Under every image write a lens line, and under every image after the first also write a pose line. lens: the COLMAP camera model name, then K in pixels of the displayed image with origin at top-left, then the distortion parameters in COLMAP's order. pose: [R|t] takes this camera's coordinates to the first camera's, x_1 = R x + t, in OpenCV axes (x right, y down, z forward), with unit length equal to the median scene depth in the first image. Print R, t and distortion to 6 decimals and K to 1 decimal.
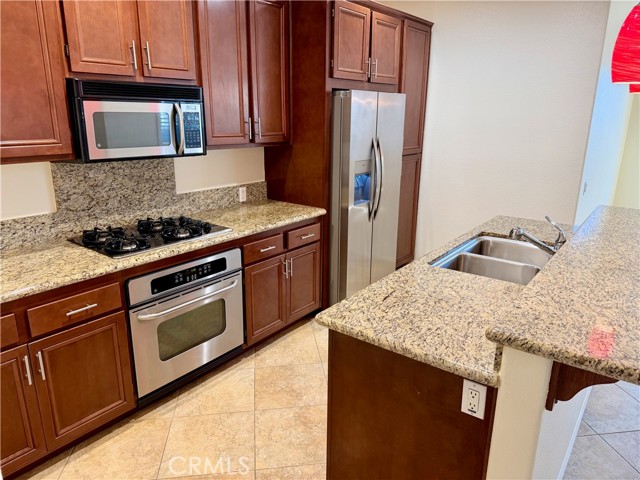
lens RADIAL K [[454.6, 0, 320.0], [0, 454.6, 240.0], [0, 0, 1]] dist [0.003698, 0.001110]
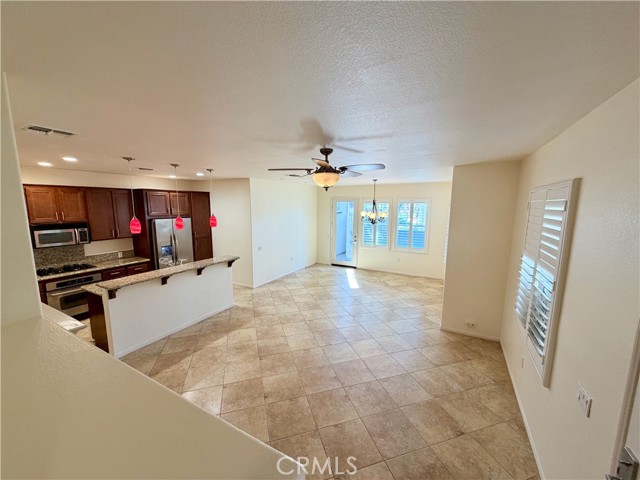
lens RADIAL K [[254.4, 0, 317.7], [0, 254.4, 239.9], [0, 0, 1]] dist [-0.000490, -0.000304]
pose [[0.988591, -0.027459, 0.148100, 1.069754], [0.046772, 0.990600, -0.128547, 0.088342], [-0.143178, 0.134008, 0.980582, -0.964504]]
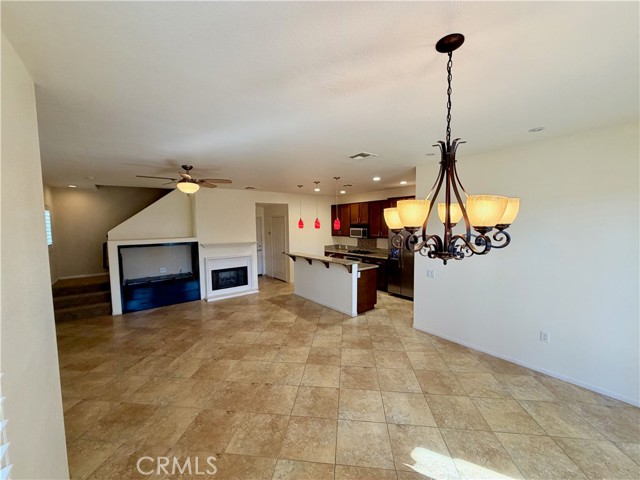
lens RADIAL K [[254.4, 0, 317.7], [0, 254.4, 239.9], [0, 0, 1]] dist [-0.000490, -0.000304]
pose [[-0.258690, 0.056627, -0.964299, 2.513036], [-0.250057, 0.960326, 0.123476, -0.384147], [0.933033, 0.273072, -0.234267, 1.180816]]
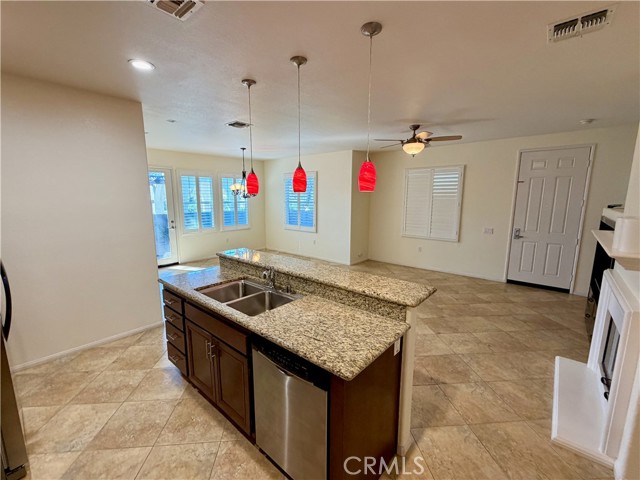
lens RADIAL K [[277.0, 0, 320.0], [0, 277.0, 240.0], [0, 0, 1]] dist [0.001401, 0.000106]
pose [[0.058779, -0.162882, 0.984893, -0.398866], [0.269417, 0.952578, 0.141459, -0.173835], [-0.961228, 0.257032, 0.099875, 0.548481]]
